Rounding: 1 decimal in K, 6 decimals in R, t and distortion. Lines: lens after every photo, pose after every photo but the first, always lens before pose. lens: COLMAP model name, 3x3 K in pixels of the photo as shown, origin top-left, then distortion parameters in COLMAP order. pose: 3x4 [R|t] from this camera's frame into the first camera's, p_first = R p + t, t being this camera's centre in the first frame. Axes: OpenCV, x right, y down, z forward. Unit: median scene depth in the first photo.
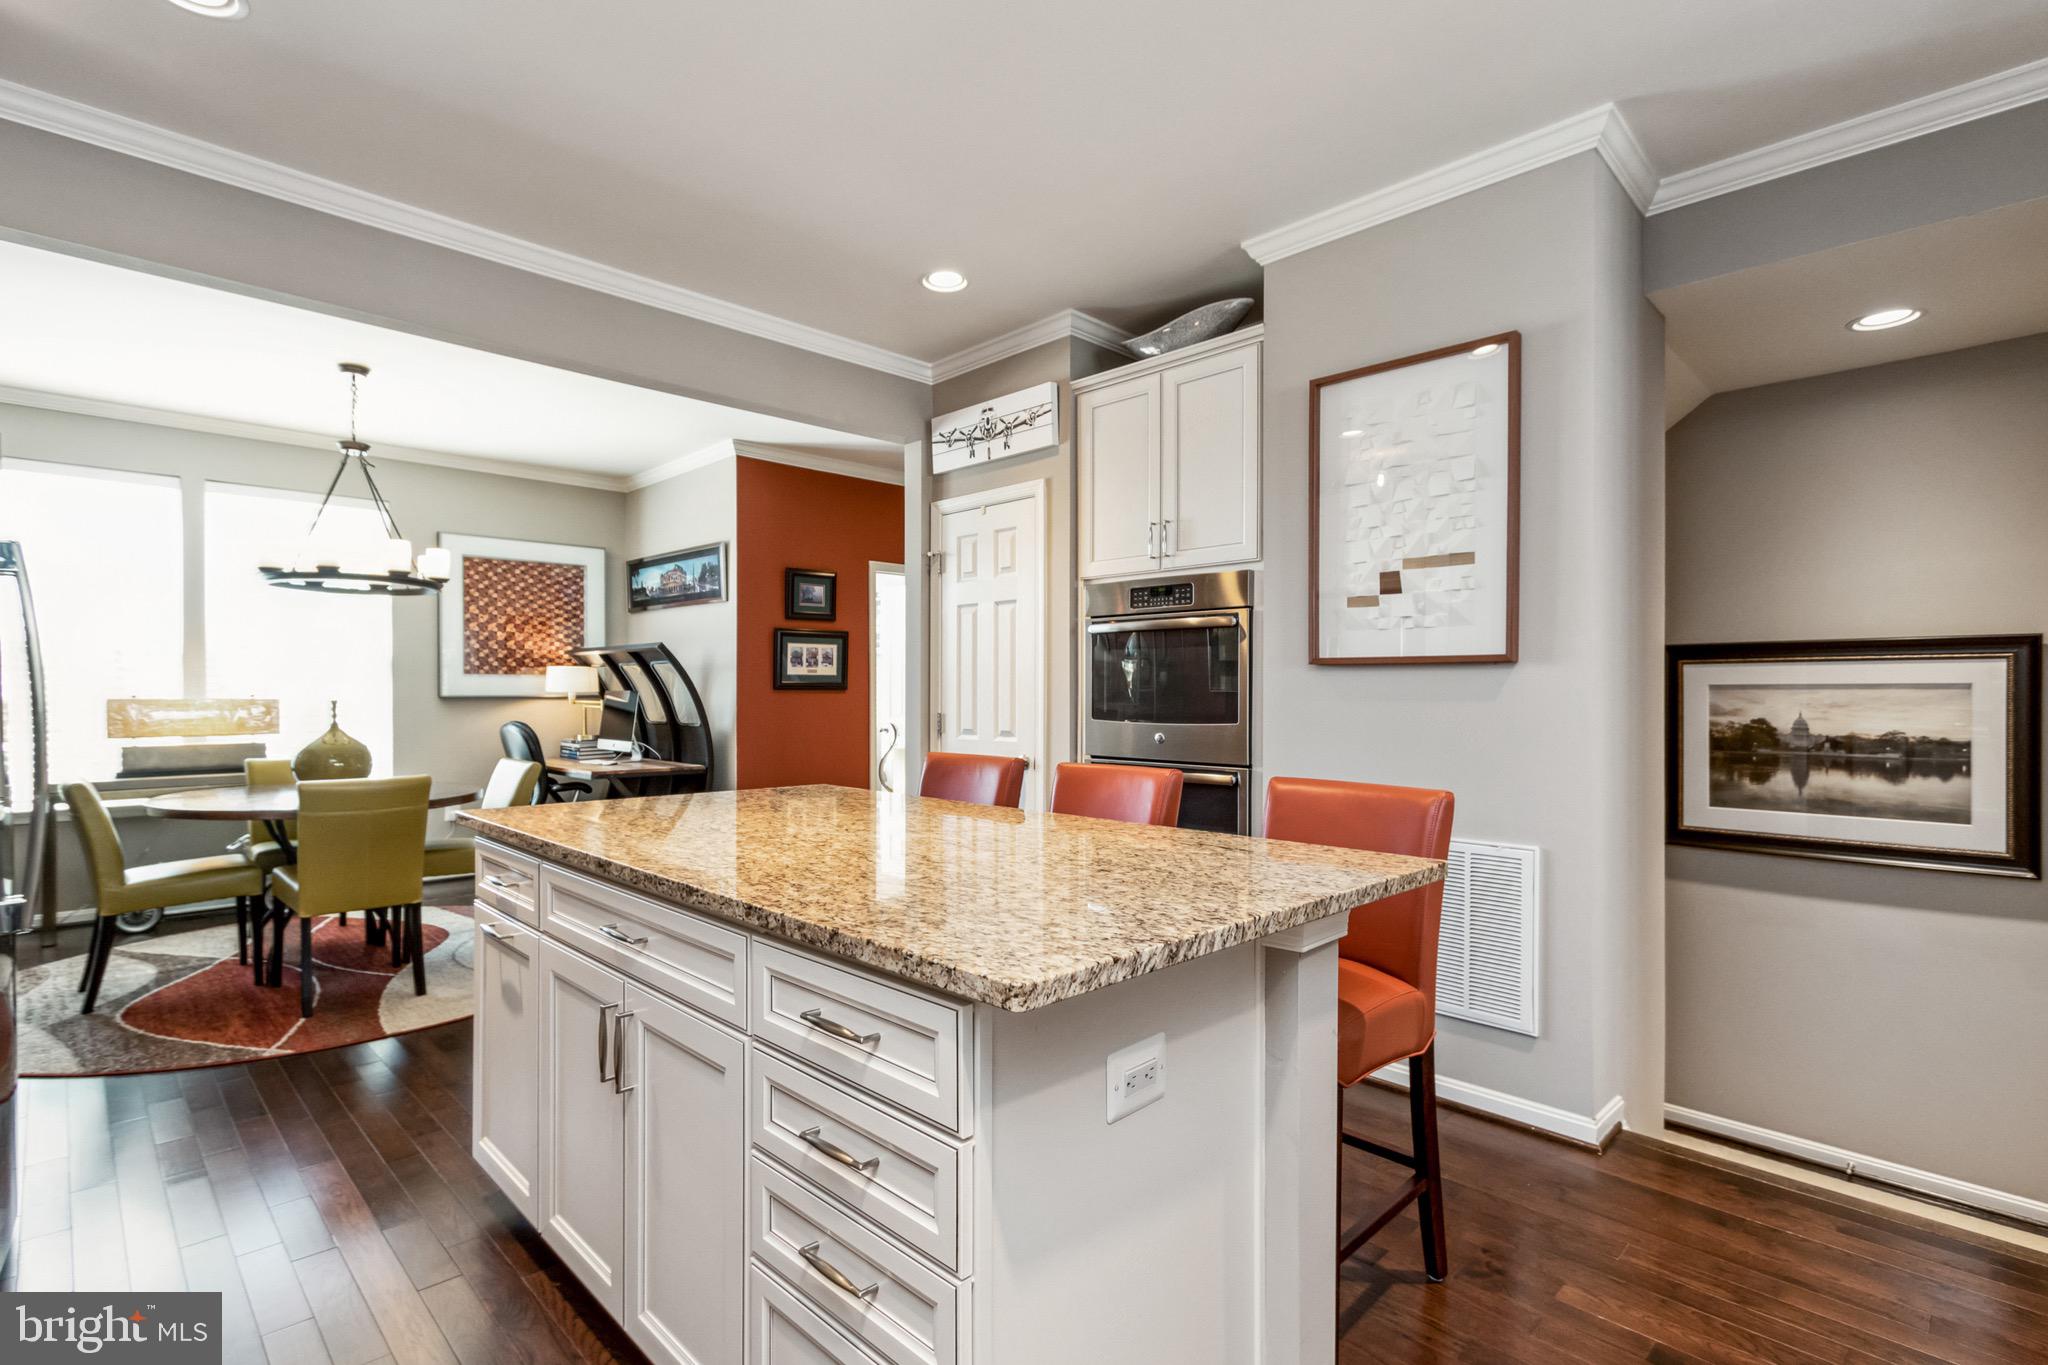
lens RADIAL K [[943.5, 0, 975.2], [0, 943.5, 710.5], [0, 0, 1]] dist [0.008323, -0.002204]
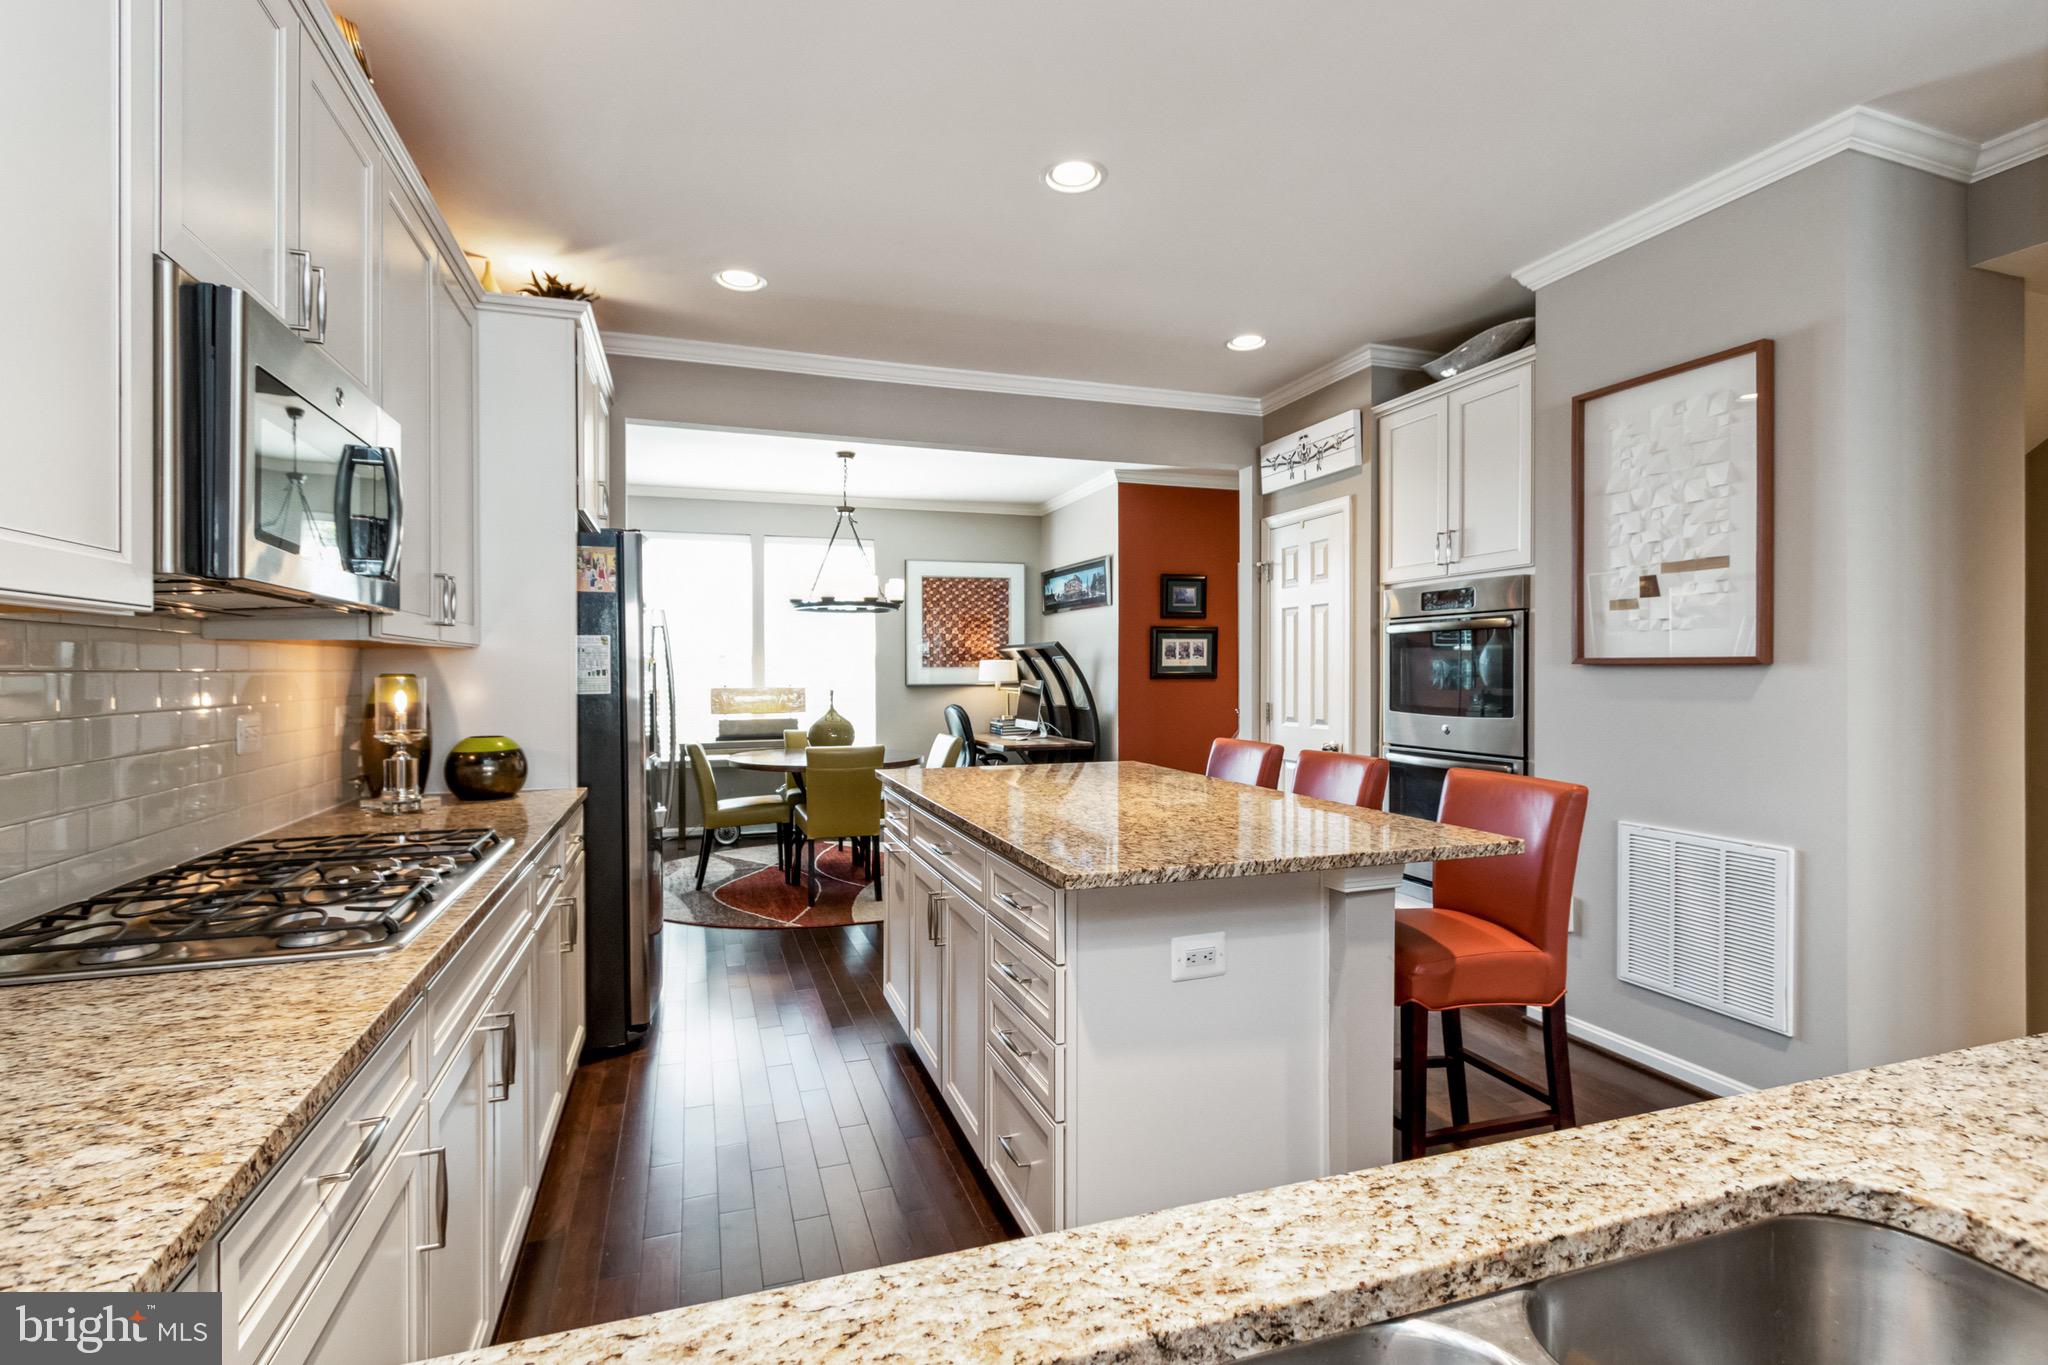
lens RADIAL K [[943.5, 0, 1018.9], [0, 943.5, 682.2], [0, 0, 1]] dist [0.008323, -0.002204]
pose [[0.906313, -0.001096, -0.422605, 0.198931], [-0.000822, 0.999990, -0.004358, -0.019485], [0.422605, 0.004297, 0.906304, -0.188677]]
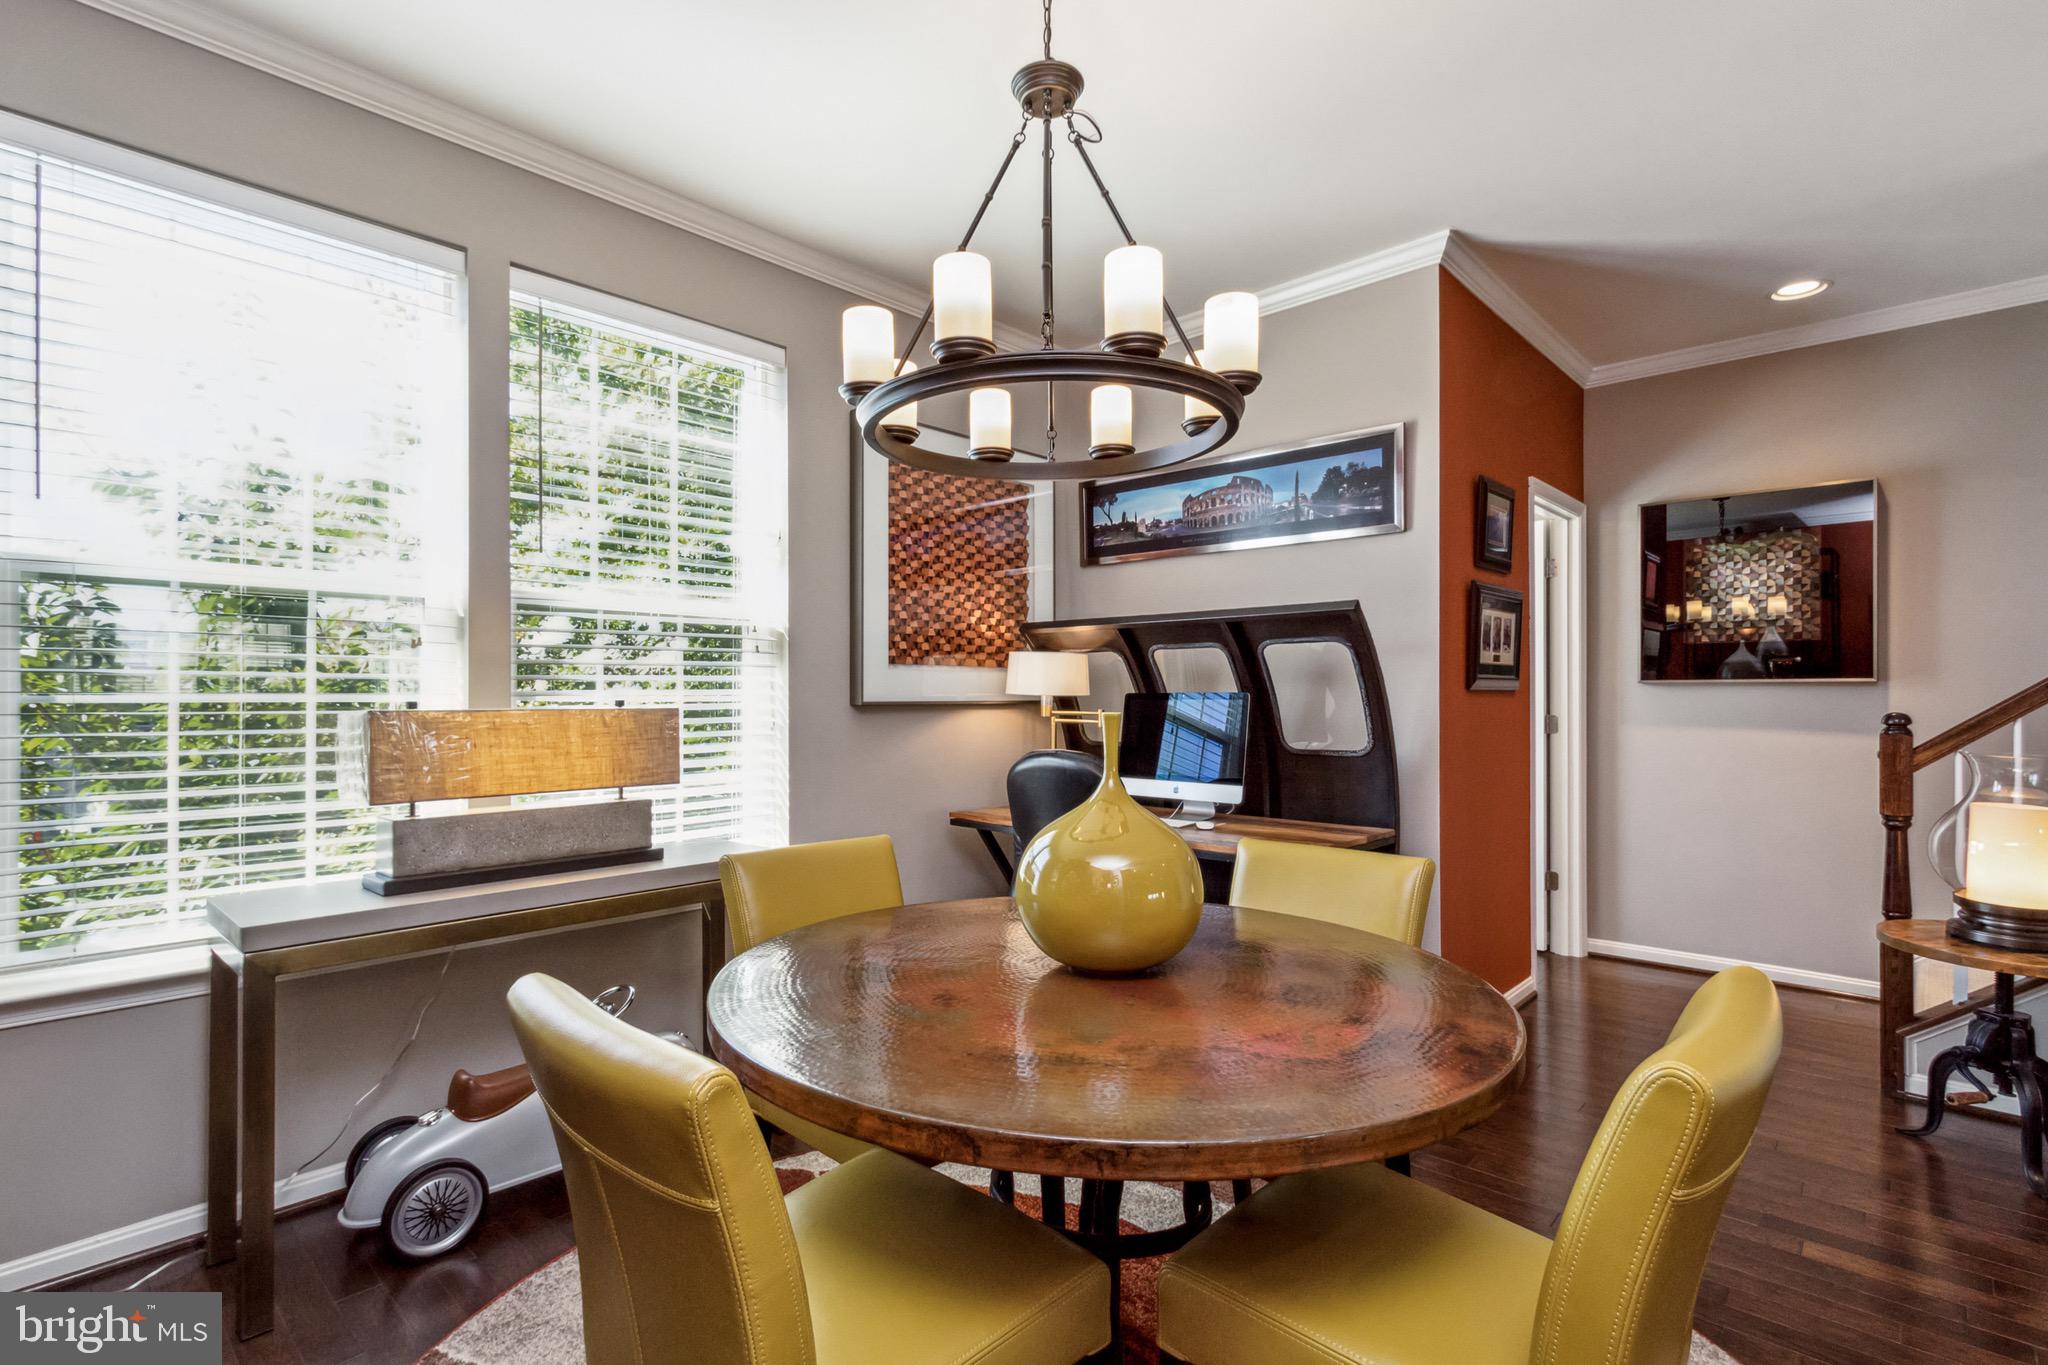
lens RADIAL K [[943.5, 0, 968.0], [0, 943.5, 701.4], [0, 0, 1]] dist [0.008323, -0.002204]
pose [[0.999840, -0.000604, 0.017859, -0.814038], [0.000848, 0.999906, -0.013686, -0.013897], [-0.017849, 0.013699, 0.999747, 0.709360]]
